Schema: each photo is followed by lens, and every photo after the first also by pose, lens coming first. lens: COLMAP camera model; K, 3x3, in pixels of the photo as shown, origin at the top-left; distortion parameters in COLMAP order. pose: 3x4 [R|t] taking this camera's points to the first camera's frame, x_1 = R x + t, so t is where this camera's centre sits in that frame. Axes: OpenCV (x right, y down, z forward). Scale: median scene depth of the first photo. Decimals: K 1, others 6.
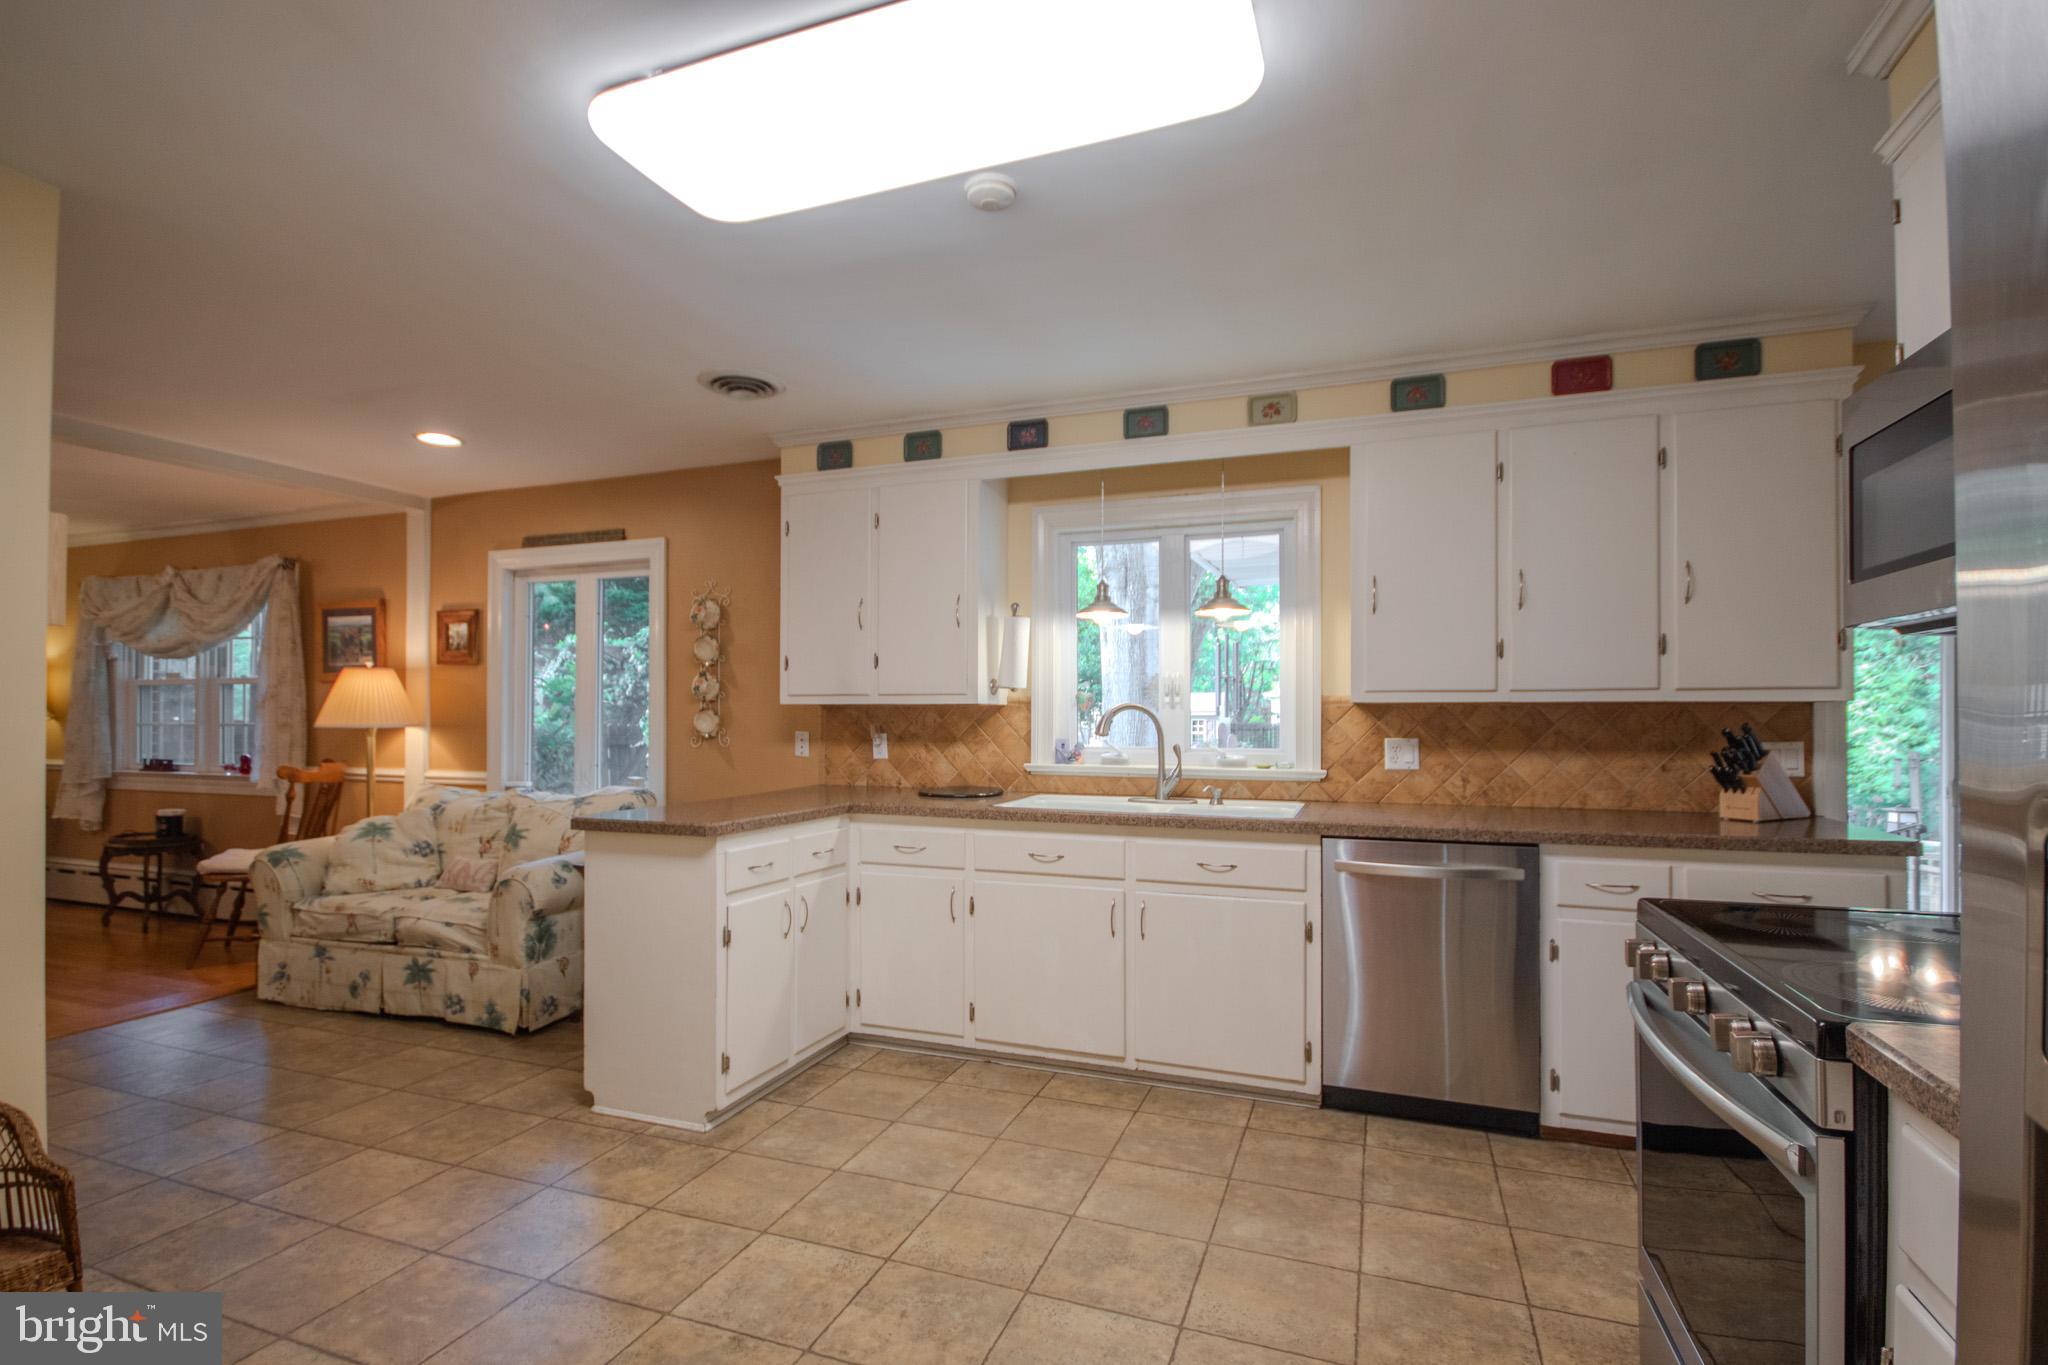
lens RADIAL K [[969.1, 0, 1001.3], [0, 969.1, 710.5], [0, 0, 1]] dist [-0.002835, -0.001425]
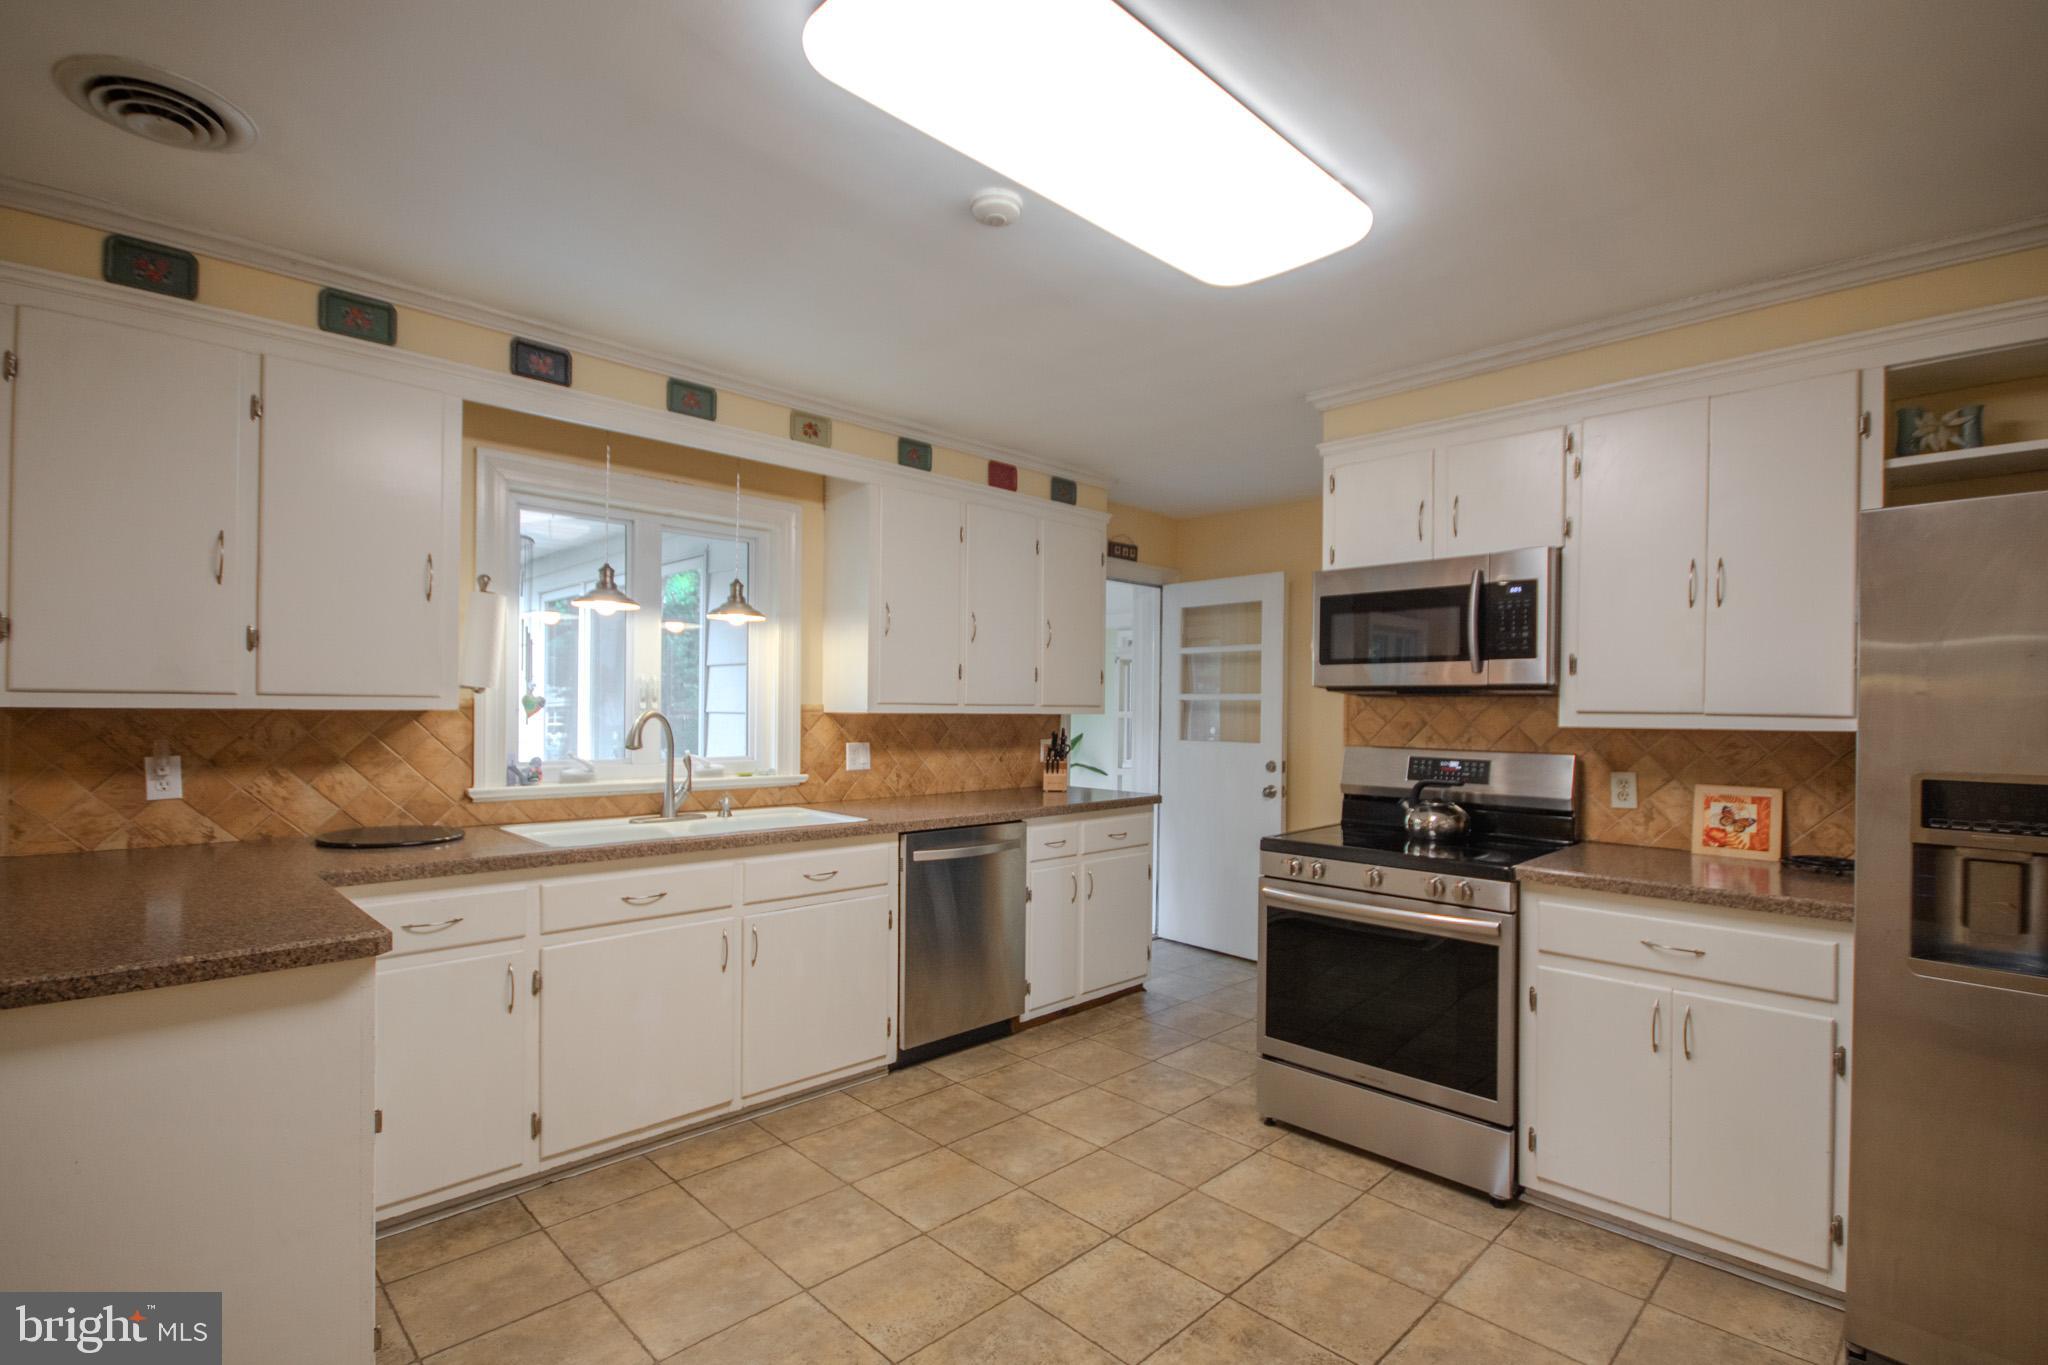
lens RADIAL K [[969.1, 0, 1033.0], [0, 969.1, 710.5], [0, 0, 1]] dist [-0.002835, -0.001425]
pose [[0.395115, 0.001206, 0.918631, -0.572723], [-0.015624, 0.999863, 0.005408, -0.019318], [-0.918499, -0.016489, 0.395080, 0.362726]]
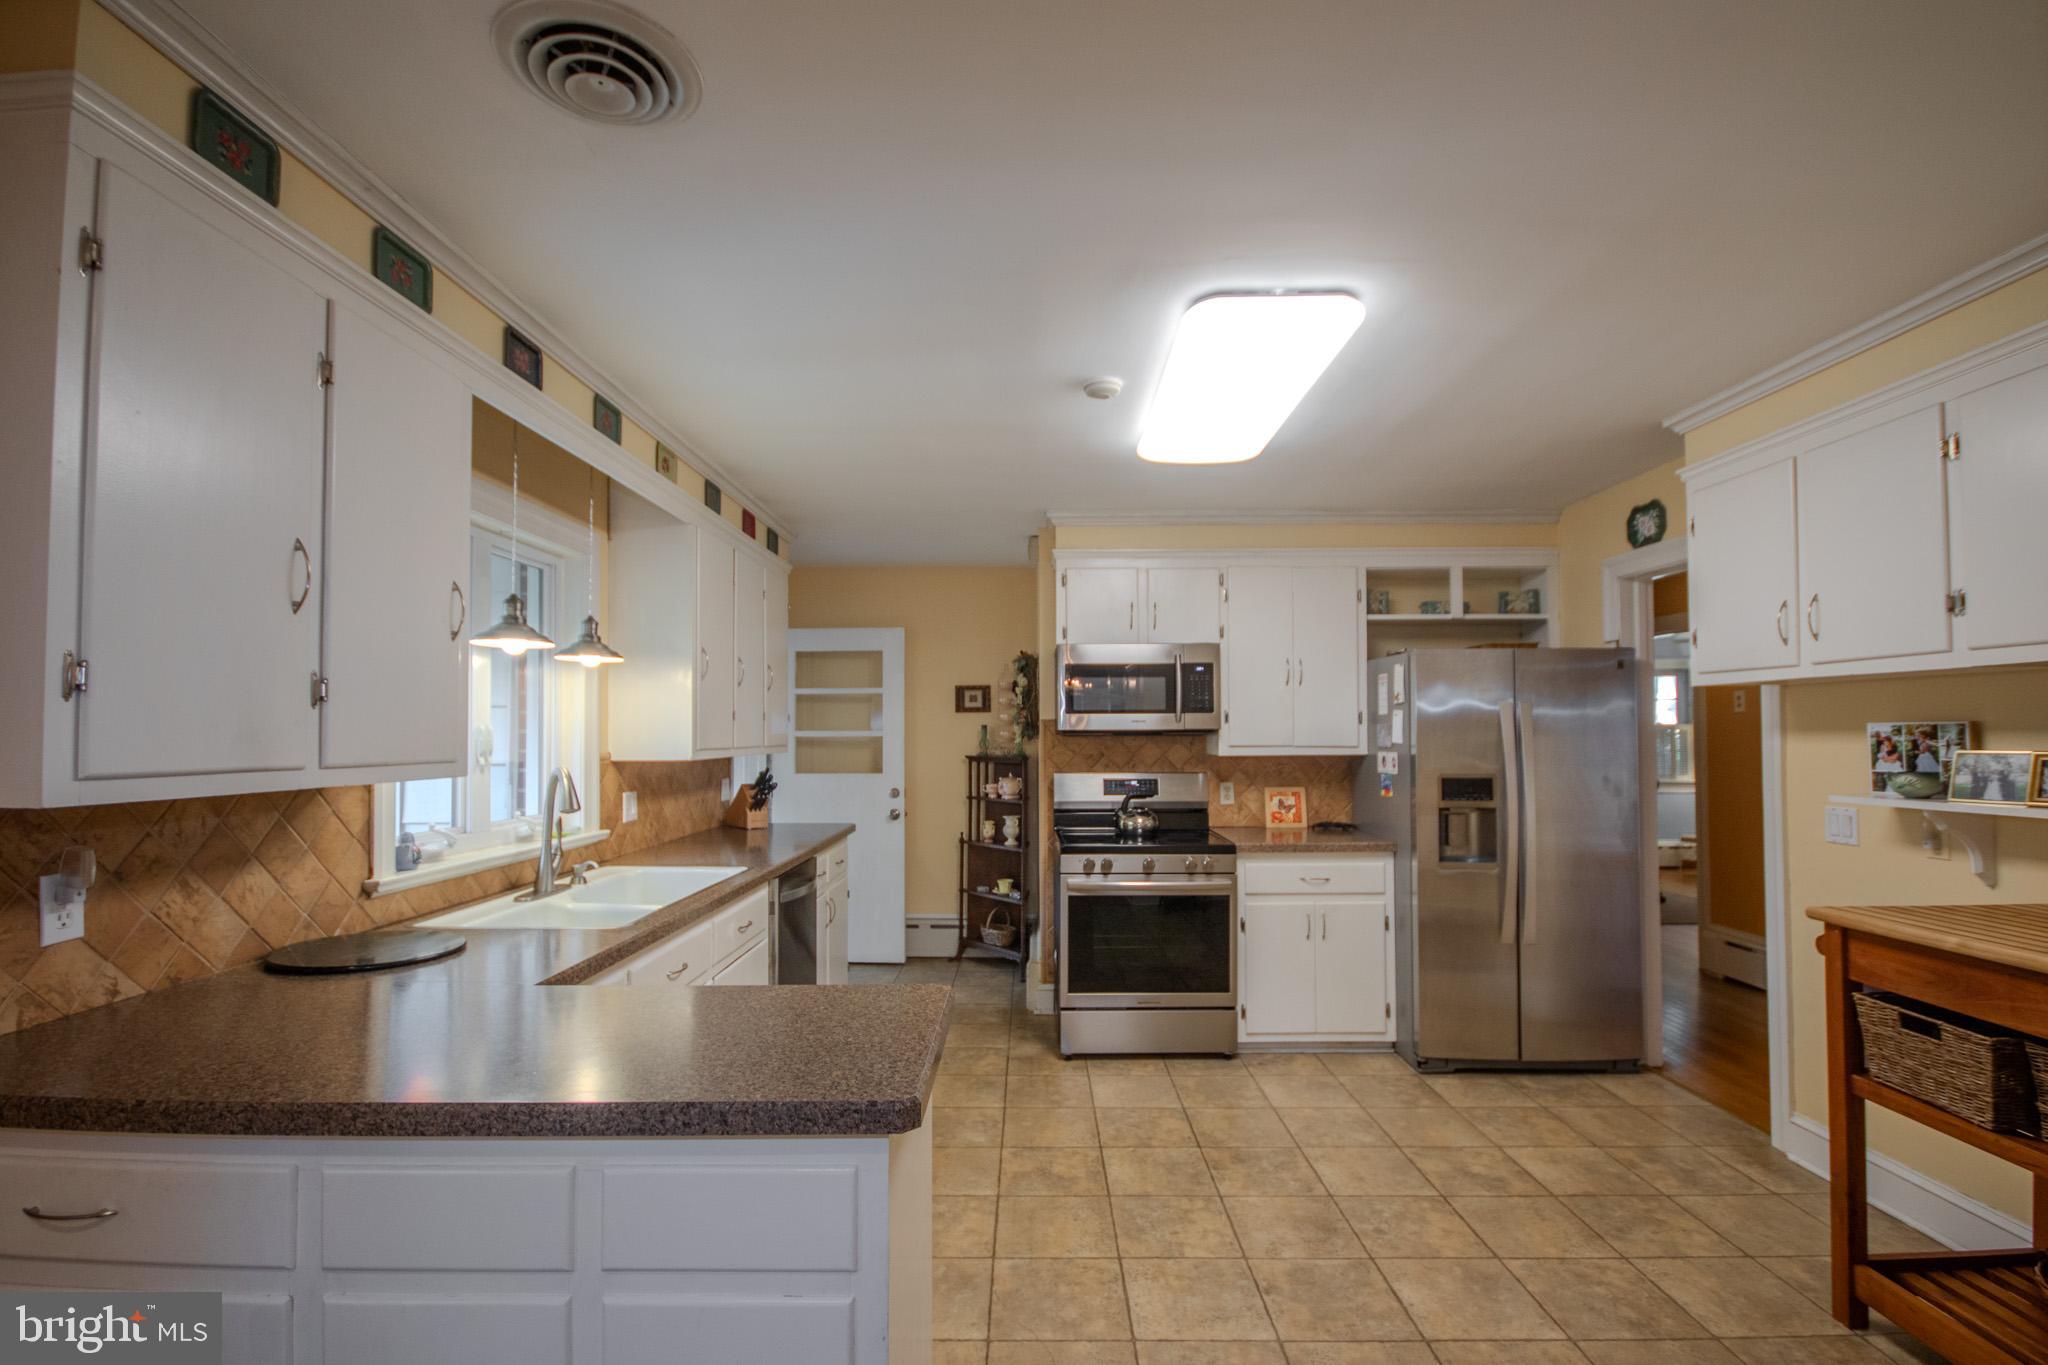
lens RADIAL K [[969.1, 0, 1053.6], [0, 969.1, 706.8], [0, 0, 1]] dist [-0.002835, -0.001425]
pose [[-0.393686, 0.024268, 0.918925, -0.765352], [-0.002921, 0.999613, -0.027650, -0.037461], [-0.919241, -0.013569, -0.393463, 1.010935]]
